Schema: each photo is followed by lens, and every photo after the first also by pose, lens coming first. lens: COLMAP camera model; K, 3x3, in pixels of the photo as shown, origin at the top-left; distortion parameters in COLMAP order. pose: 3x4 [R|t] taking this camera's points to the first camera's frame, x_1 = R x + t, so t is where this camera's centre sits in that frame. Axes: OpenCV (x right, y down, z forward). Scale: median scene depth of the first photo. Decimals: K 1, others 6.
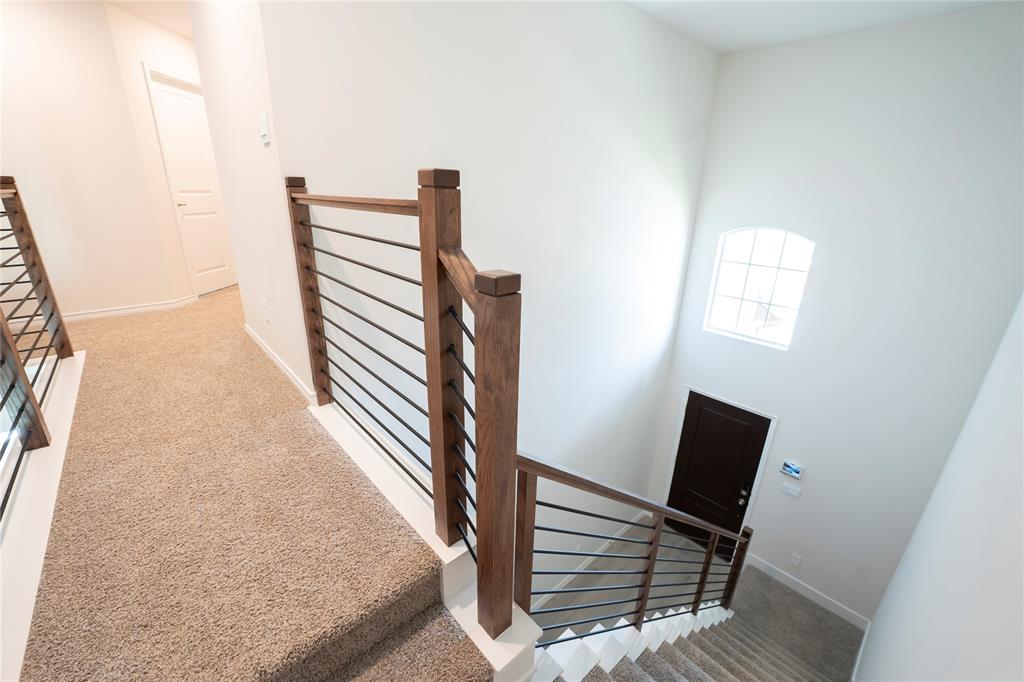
lens RADIAL K [[421.8, 0, 512.0], [0, 421.8, 341.0], [0, 0, 1]] dist [-0.035128, 0.007769]
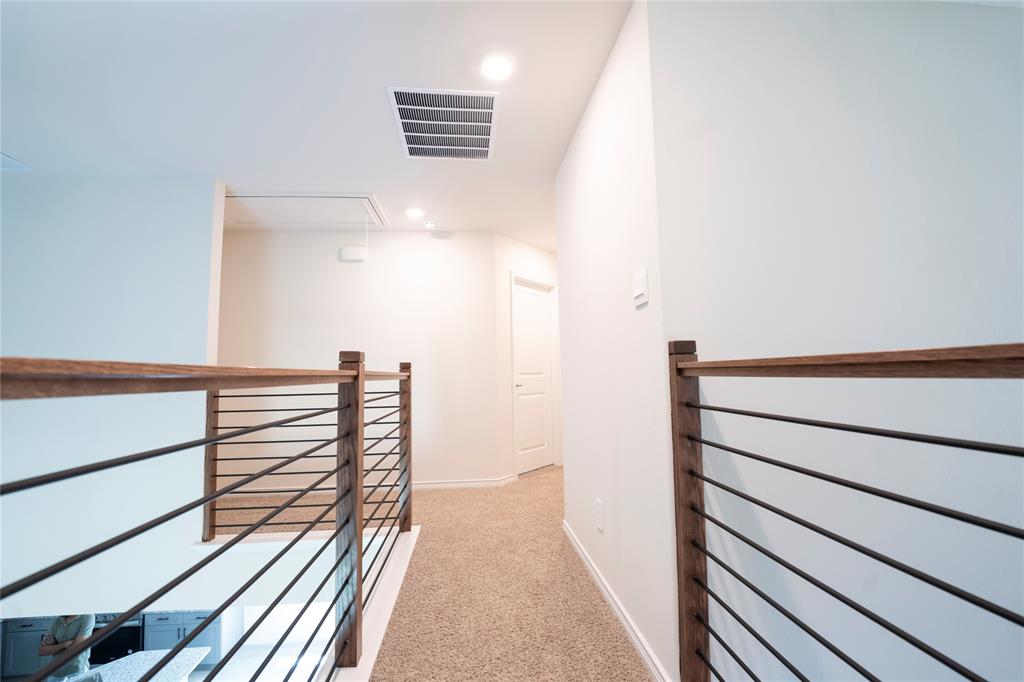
lens RADIAL K [[421.8, 0, 512.0], [0, 421.8, 341.0], [0, 0, 1]] dist [-0.035128, 0.007769]
pose [[0.804313, -0.084773, -0.588128, -0.255305], [-0.164177, 0.919537, -0.357068, -0.070362], [0.571075, 0.383751, 0.725678, 0.243166]]
